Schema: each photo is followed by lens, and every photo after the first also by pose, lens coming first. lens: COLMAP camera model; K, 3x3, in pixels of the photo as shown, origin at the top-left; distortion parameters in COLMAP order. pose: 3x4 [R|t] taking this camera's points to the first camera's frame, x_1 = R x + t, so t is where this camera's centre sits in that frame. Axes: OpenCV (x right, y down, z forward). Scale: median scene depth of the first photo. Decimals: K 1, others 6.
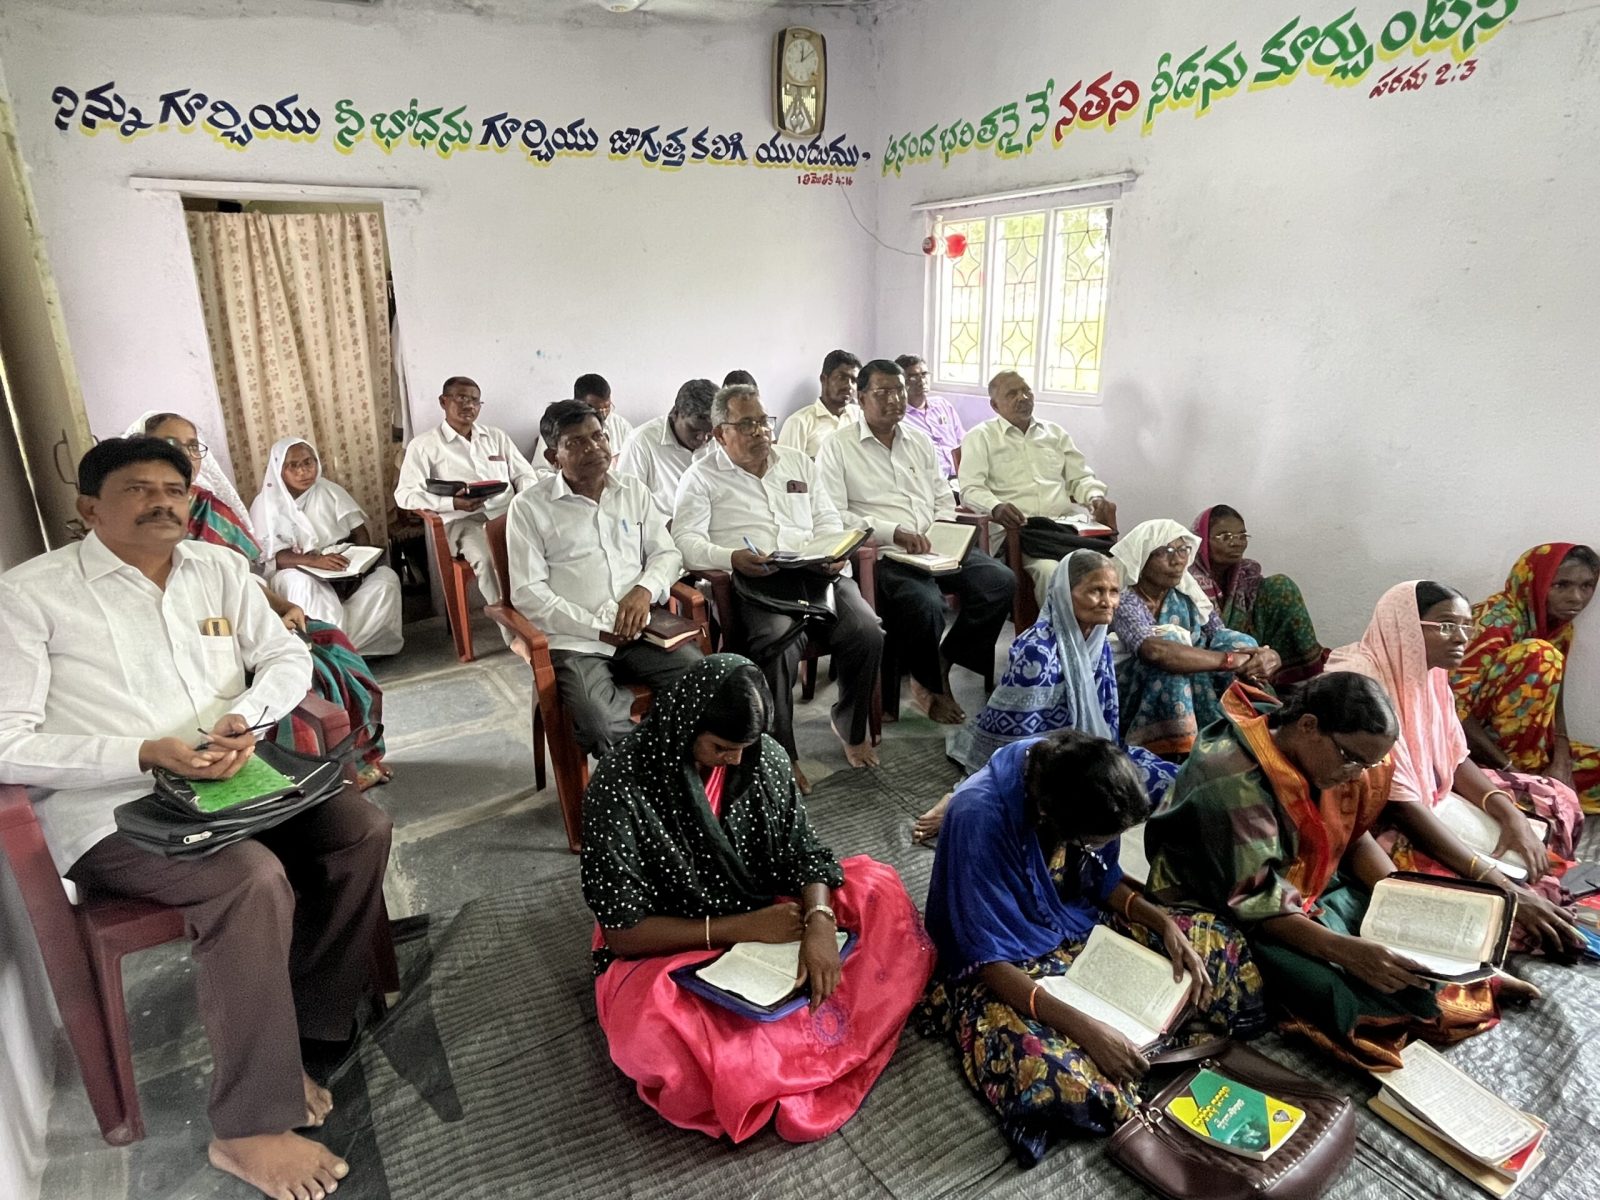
lens RADIAL K [[865.2, 0, 800.0], [0, 865.2, 600.0], [0, 0, 1]] dist [-0.014984, 0.001948]
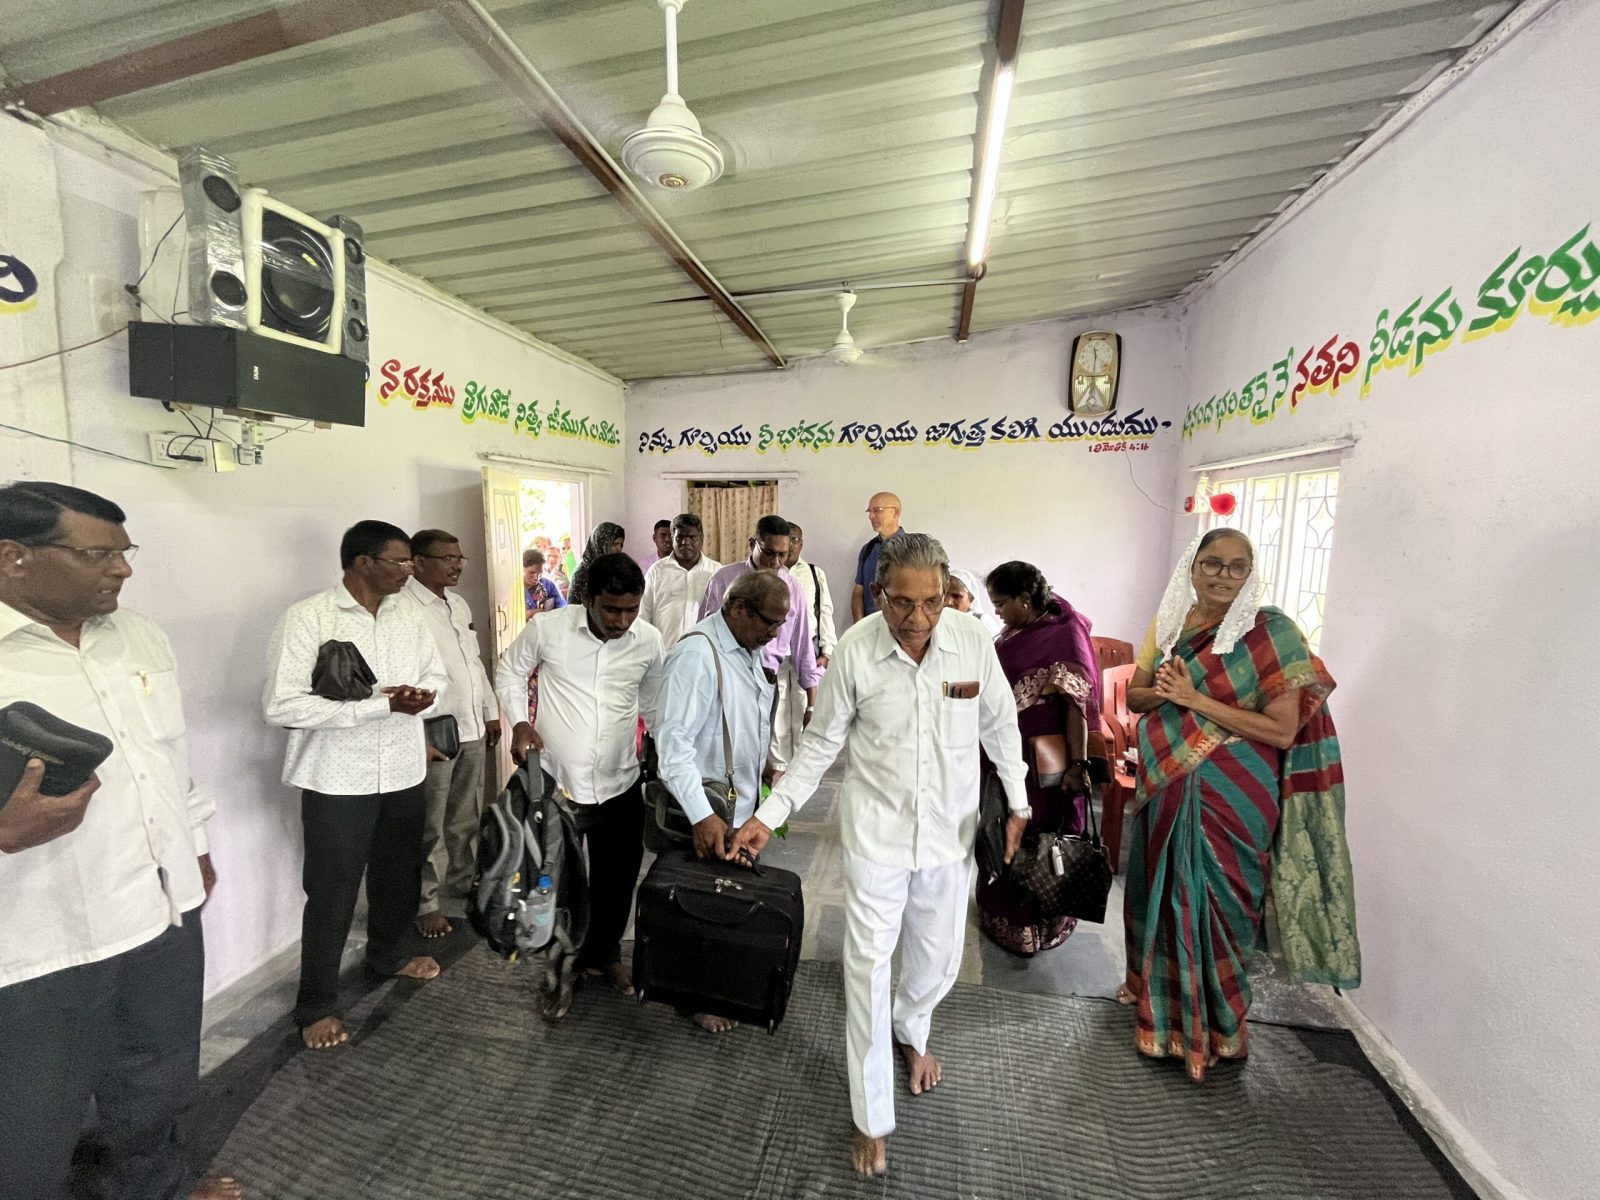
lens RADIAL K [[649.5, 0, 800.0], [0, 649.5, 600.0], [0, 0, 1]] dist [-0.014596, 0.000572]
pose [[0.723544, 0.106126, -0.682071, 0.391021], [-0.238300, 0.965765, -0.102522, -0.123074], [0.647840, 0.236717, 0.724063, 0.183350]]
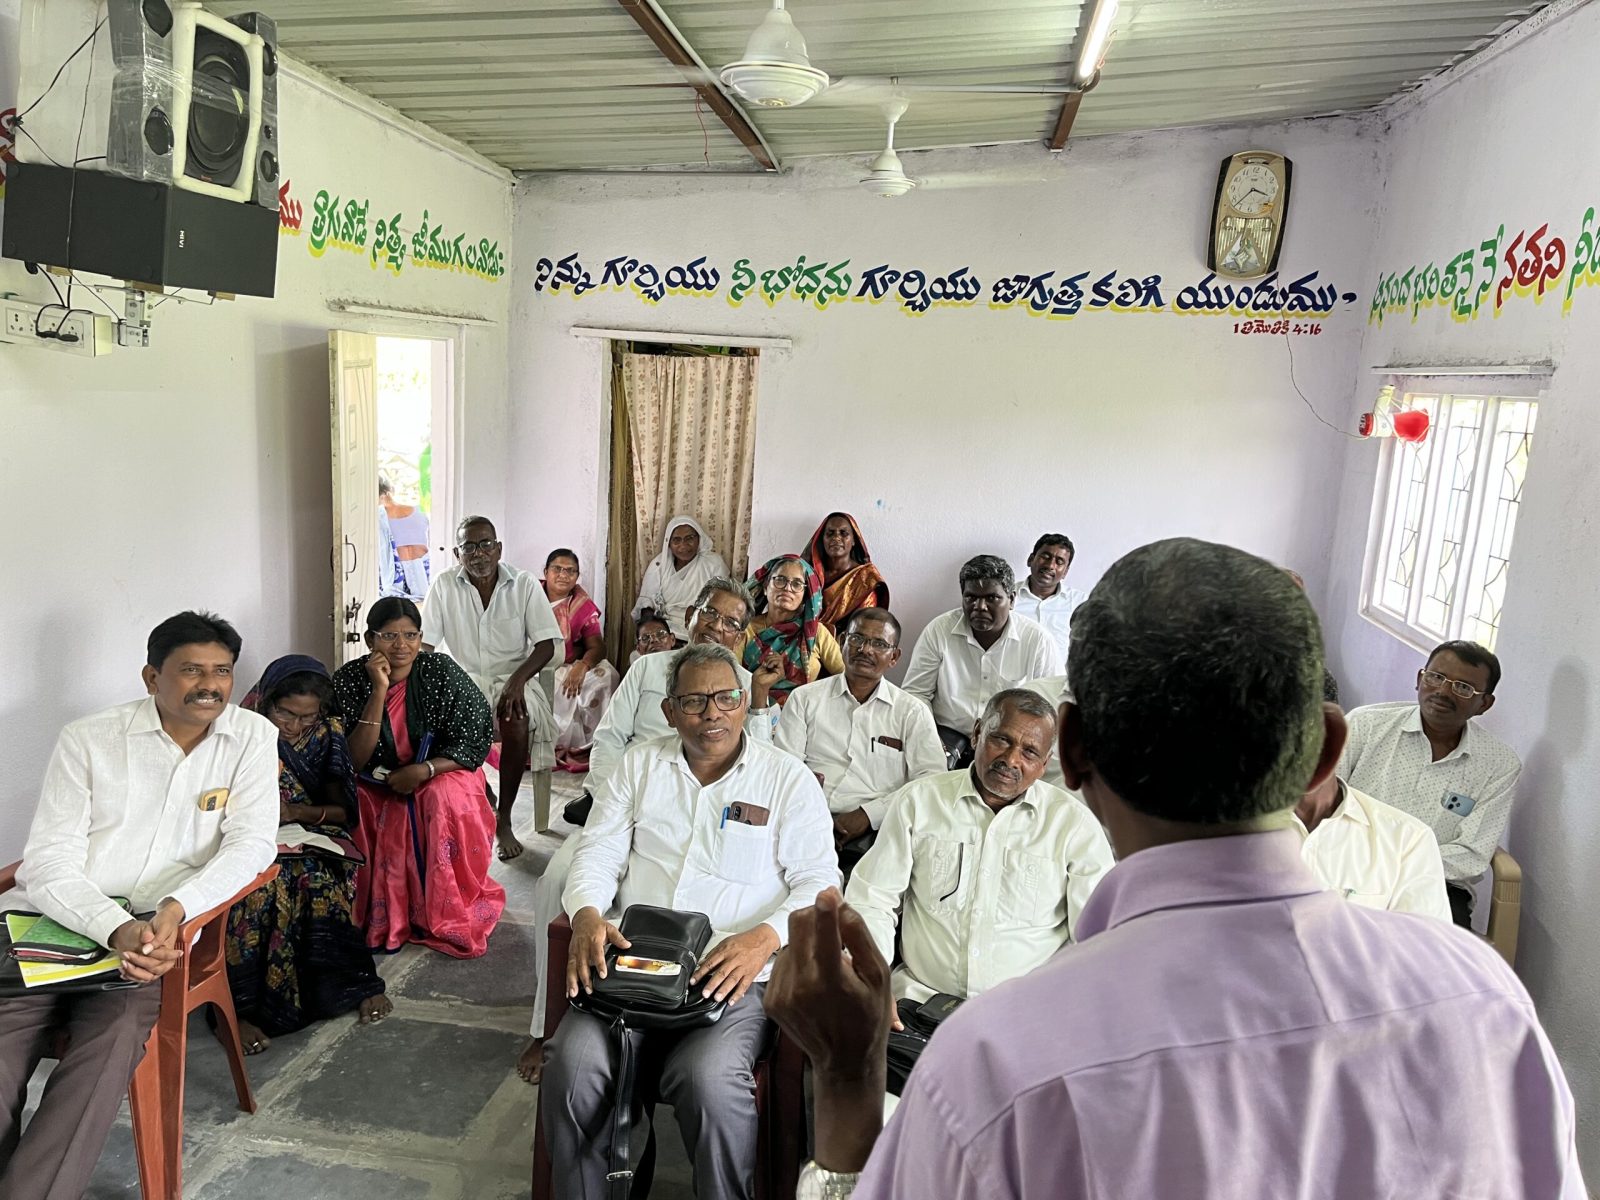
lens RADIAL K [[1190.7, 0, 804.9], [0, 1190.7, 604.7], [0, 0, 1]] dist [0.041412, -0.076012]
pose [[0.762947, 0.174821, -0.622374, 0.489891], [-0.266212, 0.962284, -0.056040, -0.095010], [0.589104, 0.208439, 0.780711, -0.029613]]
